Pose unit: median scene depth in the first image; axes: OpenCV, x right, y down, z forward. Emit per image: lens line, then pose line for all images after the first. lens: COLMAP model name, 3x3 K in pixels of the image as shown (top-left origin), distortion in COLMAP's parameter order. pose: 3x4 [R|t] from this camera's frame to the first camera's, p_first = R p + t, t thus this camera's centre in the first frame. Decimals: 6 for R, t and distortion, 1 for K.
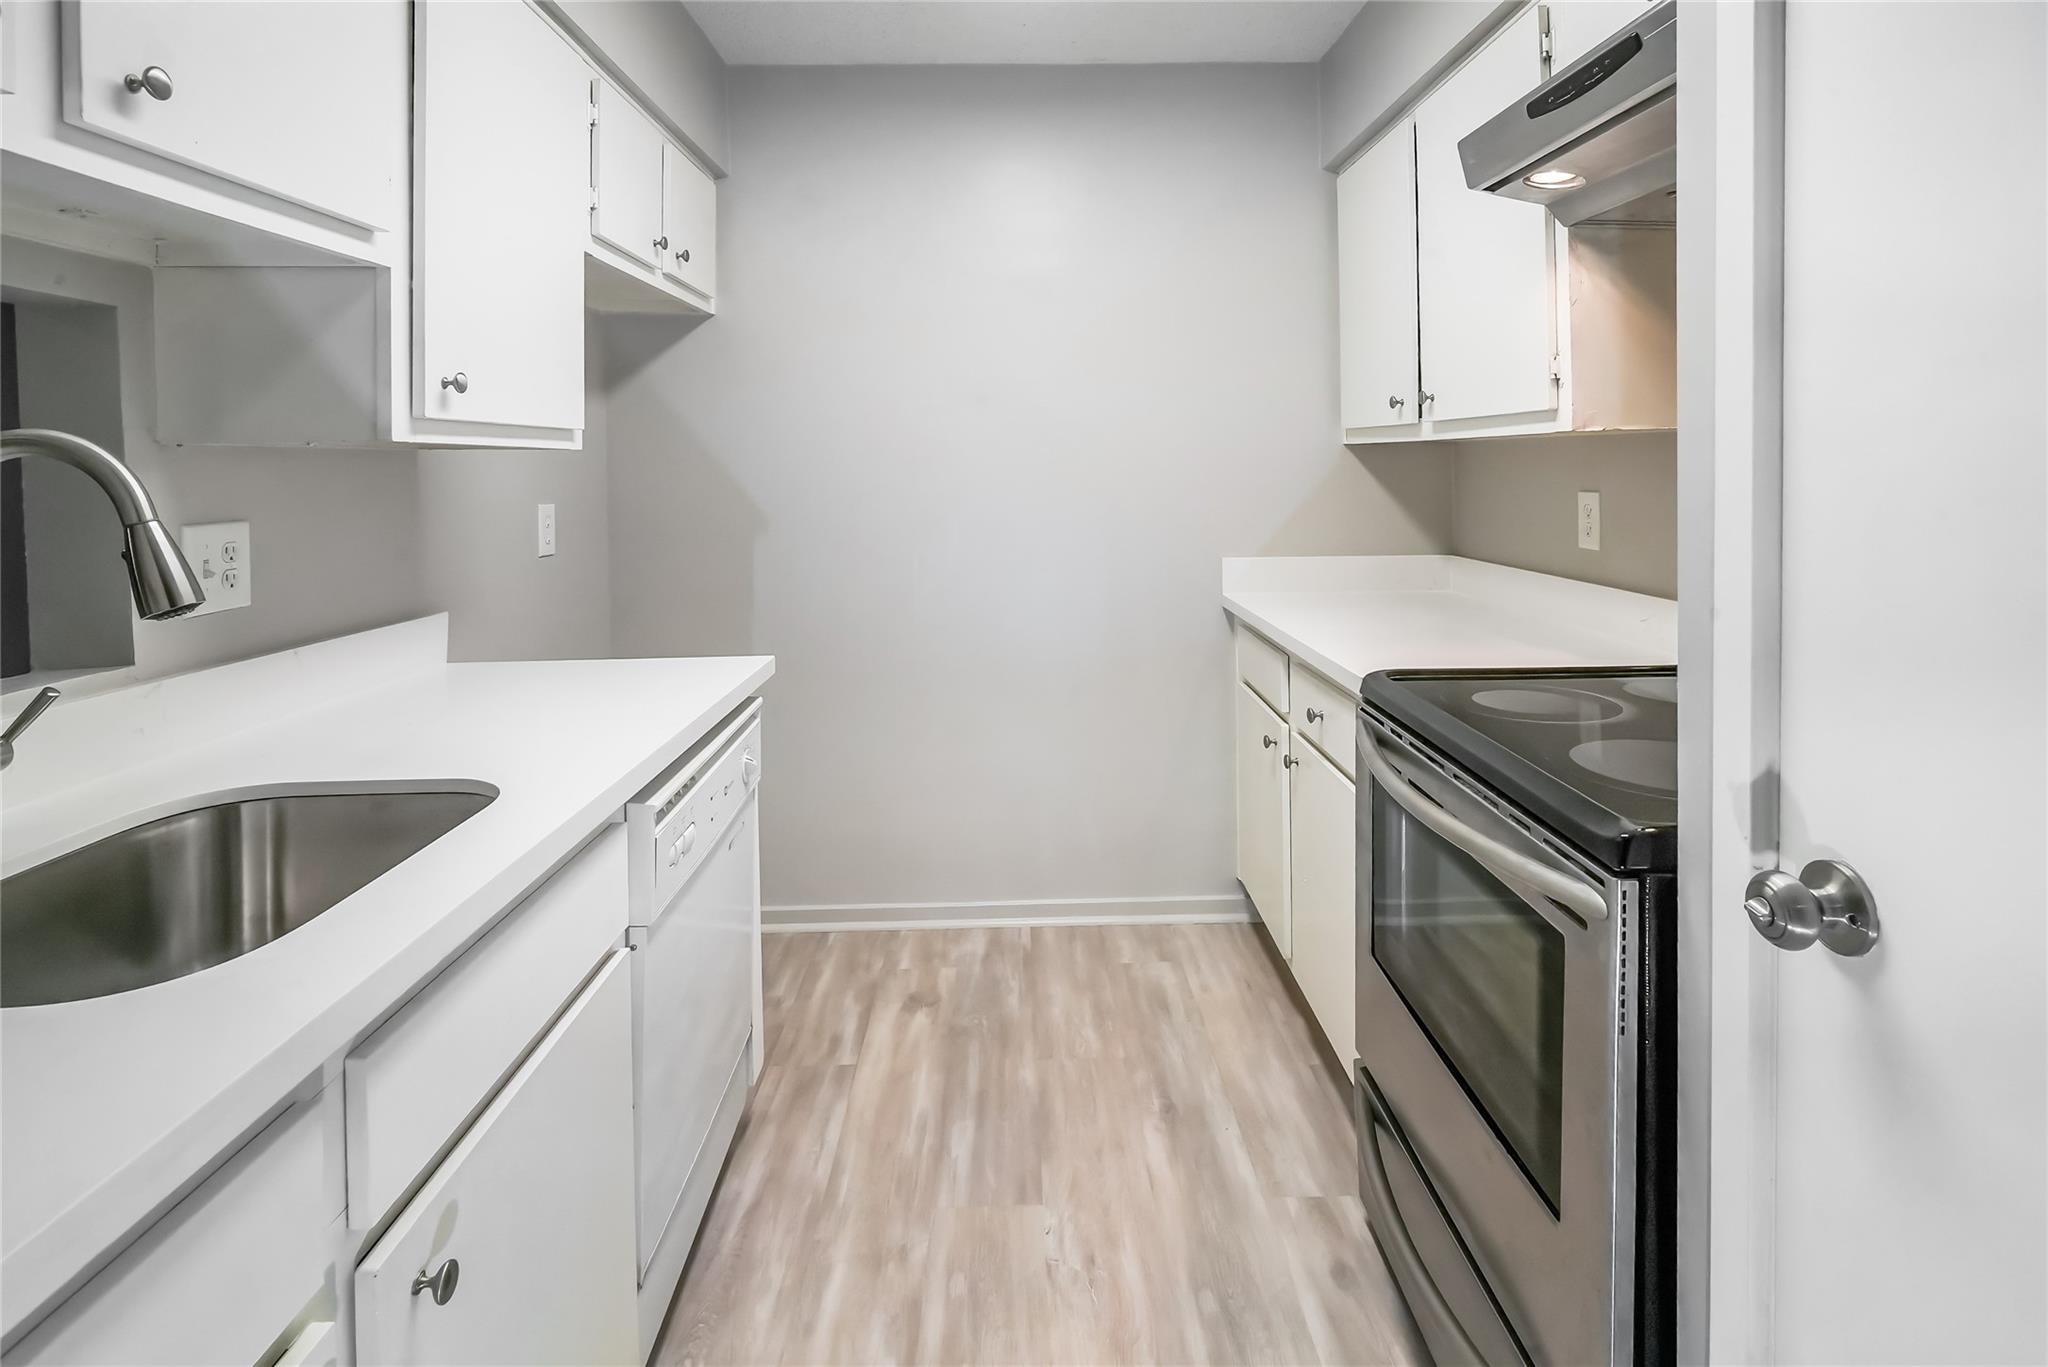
lens RADIAL K [[984.7, 0, 1028.5], [0, 984.7, 640.9], [0, 0, 1]] dist [-0.000975, -0.003046]
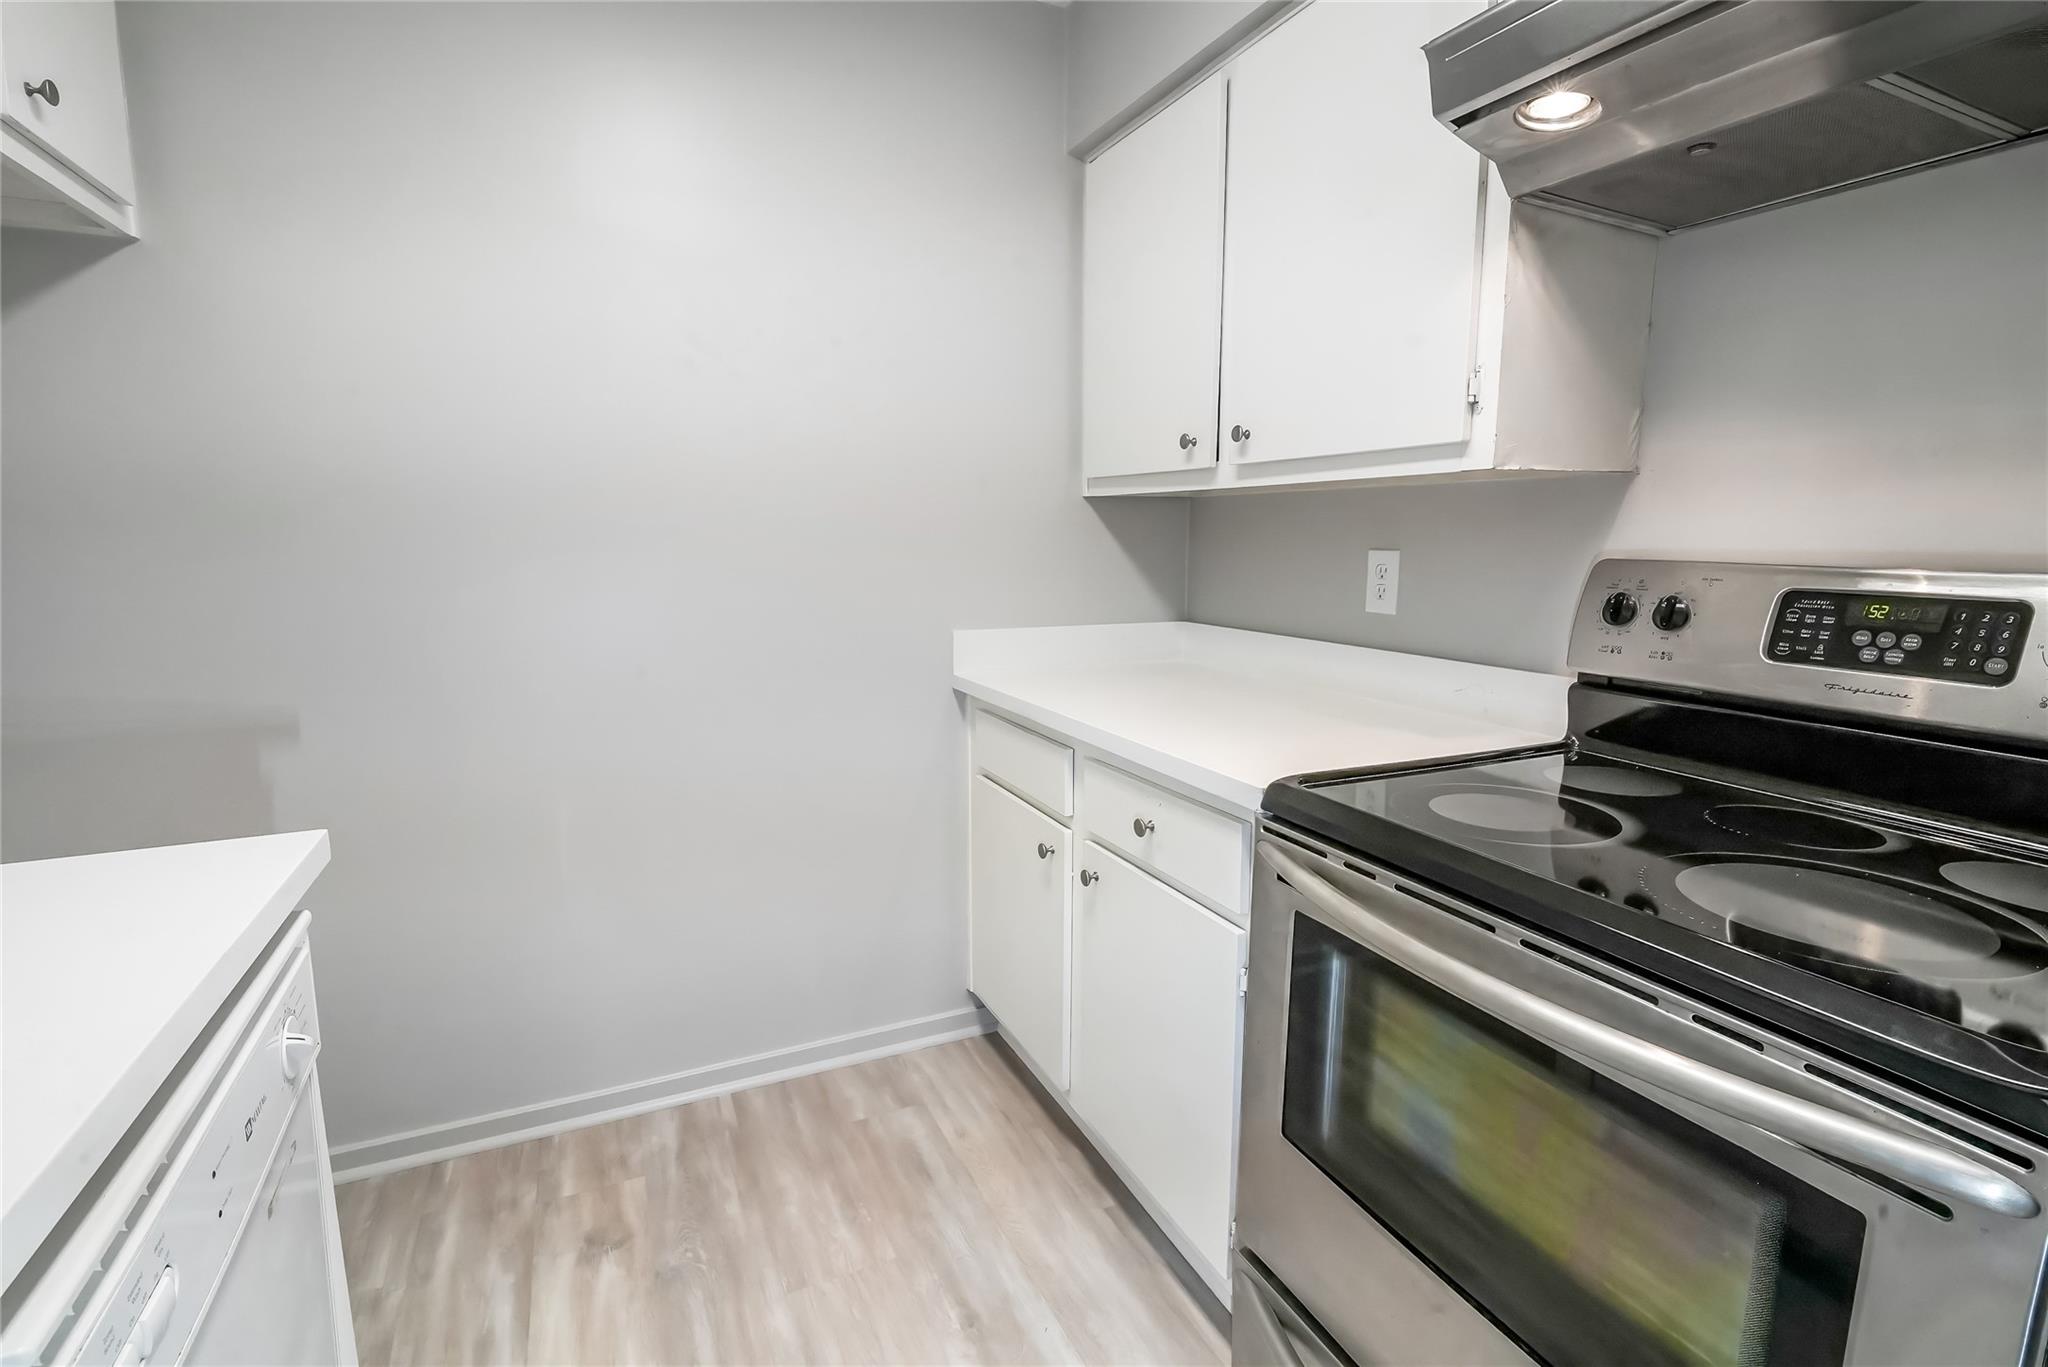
lens RADIAL K [[937.9, 0, 1024.7], [0, 937.9, 747.9], [0, 0, 1]] dist [-0.007659, -0.000662]
pose [[0.915818, -0.077469, 0.394051, -0.072306], [0.058859, 0.996514, 0.059115, -0.030421], [-0.397257, -0.030945, 0.917186, 0.256643]]
